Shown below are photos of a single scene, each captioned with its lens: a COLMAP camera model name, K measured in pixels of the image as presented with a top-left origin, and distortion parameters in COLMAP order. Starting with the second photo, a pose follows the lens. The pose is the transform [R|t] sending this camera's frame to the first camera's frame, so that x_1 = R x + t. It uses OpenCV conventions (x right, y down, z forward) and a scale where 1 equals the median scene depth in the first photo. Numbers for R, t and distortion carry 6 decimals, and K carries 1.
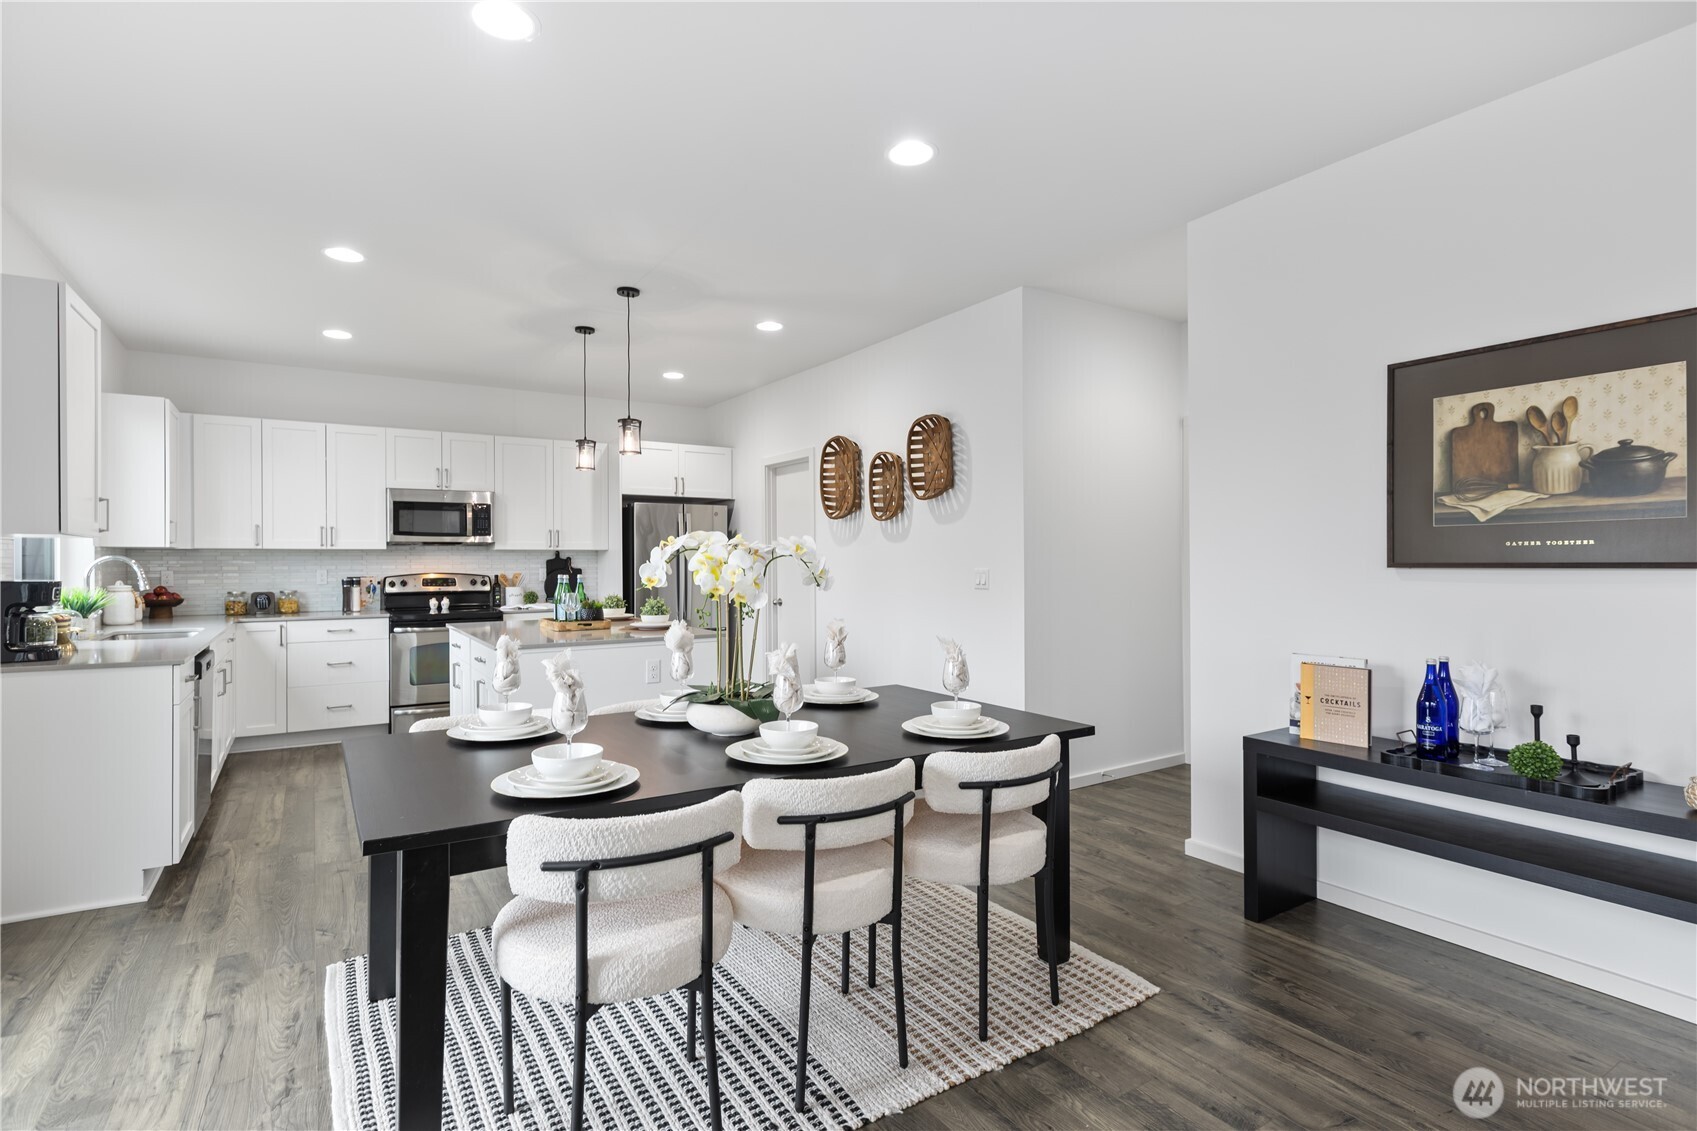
lens RADIAL K [[801.2, 0, 848.3], [0, 801.2, 564.9], [0, 0, 1]] dist [-0.007155, 0.000656]
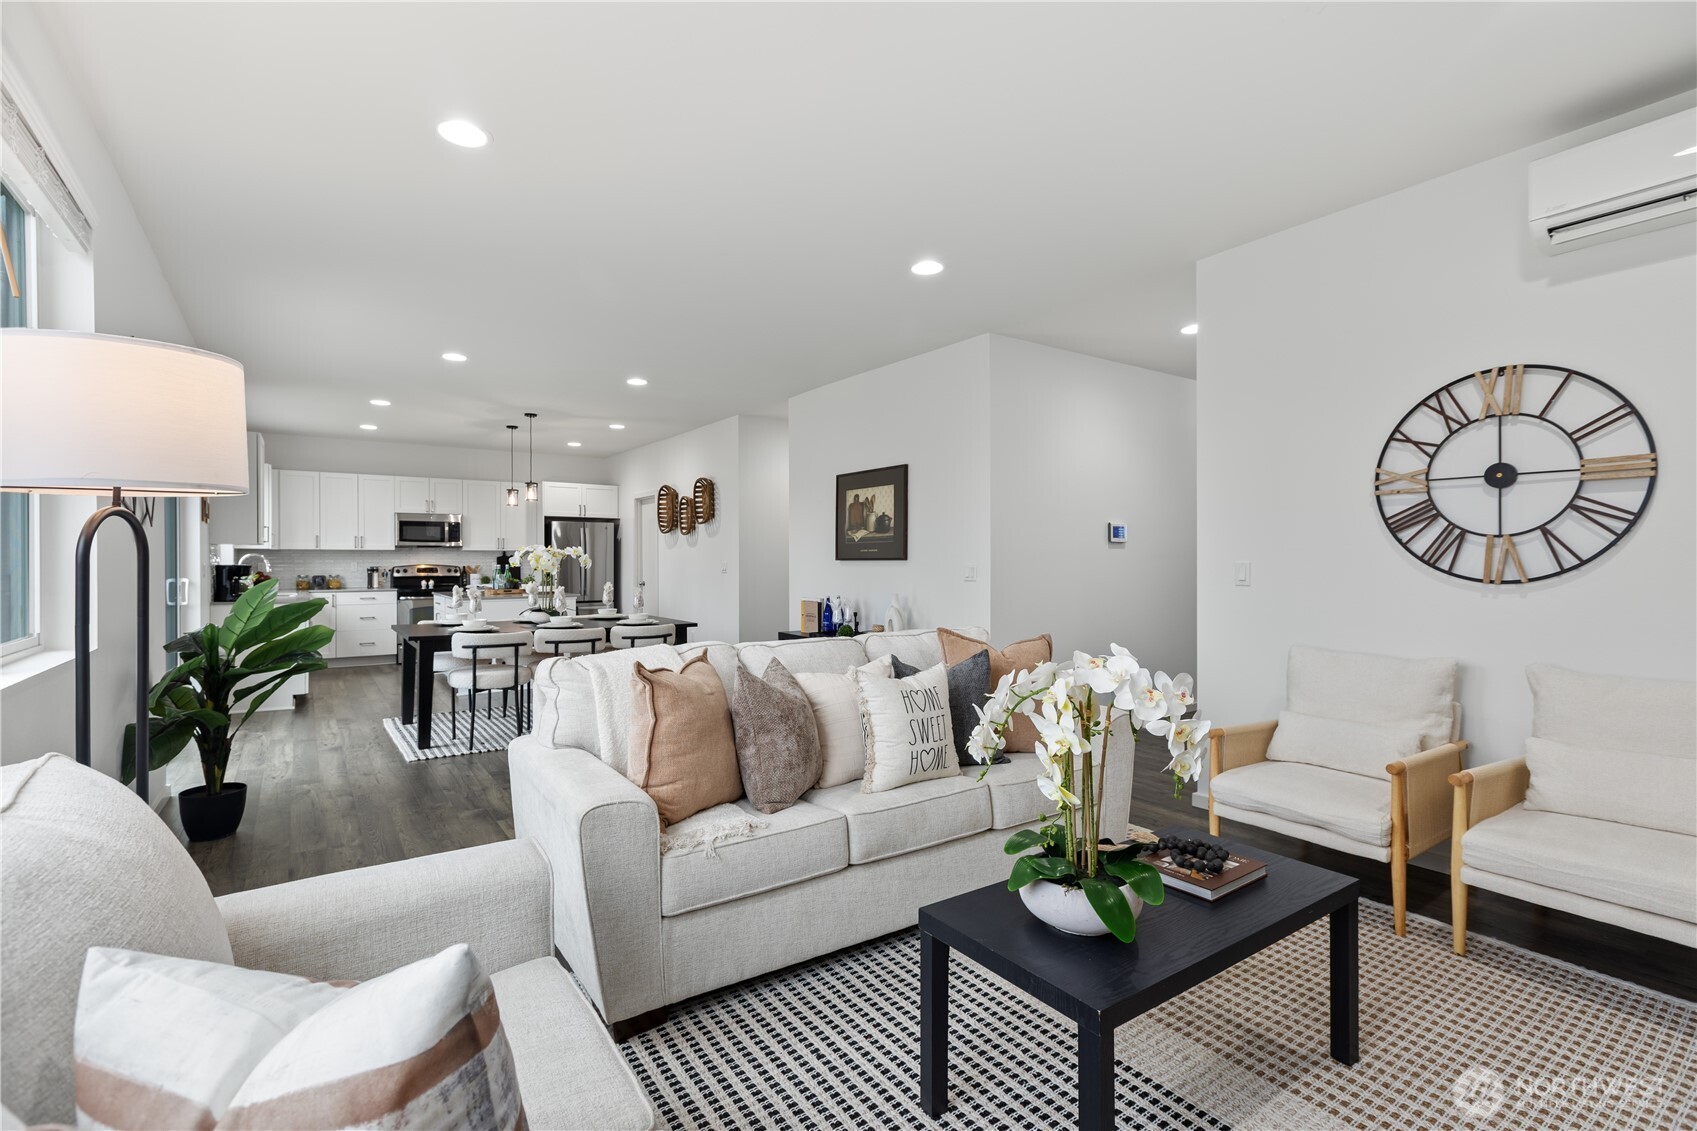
lens RADIAL K [[780.8, 0, 849.7], [0, 780.8, 562.7], [0, 0, 1]] dist [0.023597, -0.000530]
pose [[0.999706, 0.002947, 0.024067, 0.335031], [-0.002902, 0.999994, -0.001878, 0.007280], [-0.024072, 0.001807, 0.999709, -0.672761]]
